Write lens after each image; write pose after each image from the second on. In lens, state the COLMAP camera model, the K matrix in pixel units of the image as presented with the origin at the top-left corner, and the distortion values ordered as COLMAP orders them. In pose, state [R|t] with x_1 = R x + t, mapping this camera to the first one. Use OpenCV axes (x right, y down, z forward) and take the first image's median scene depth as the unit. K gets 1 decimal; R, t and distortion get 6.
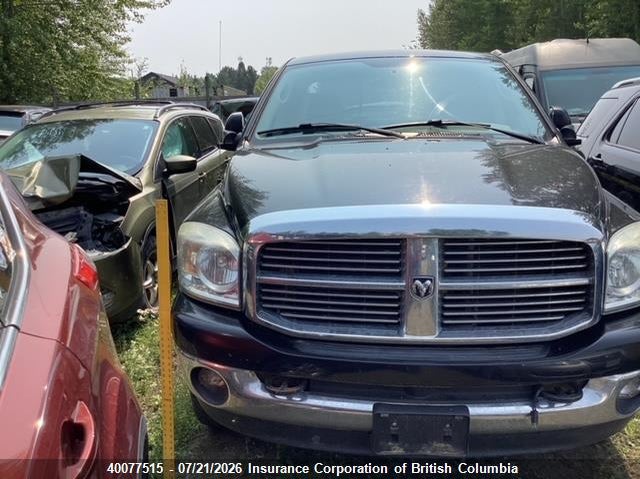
lens RADIAL K [[571.5, 0, 315.2], [0, 571.5, 239.9], [0, 0, 1]] dist [0.074705, -0.094606]
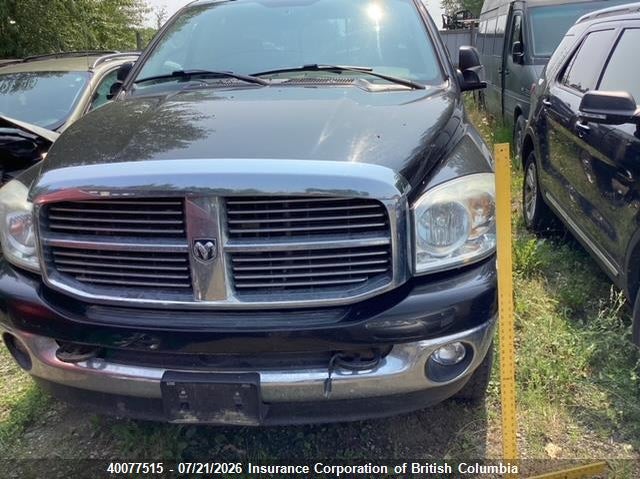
lens RADIAL K [[571.5, 0, 324.8], [0, 571.5, 242.8], [0, 0, 1]] dist [0.074705, -0.094606]
pose [[0.998365, -0.007344, -0.056685, 0.414781], [0.012365, 0.995978, 0.088738, -0.007663], [0.055805, -0.089294, 0.994441, 0.085241]]
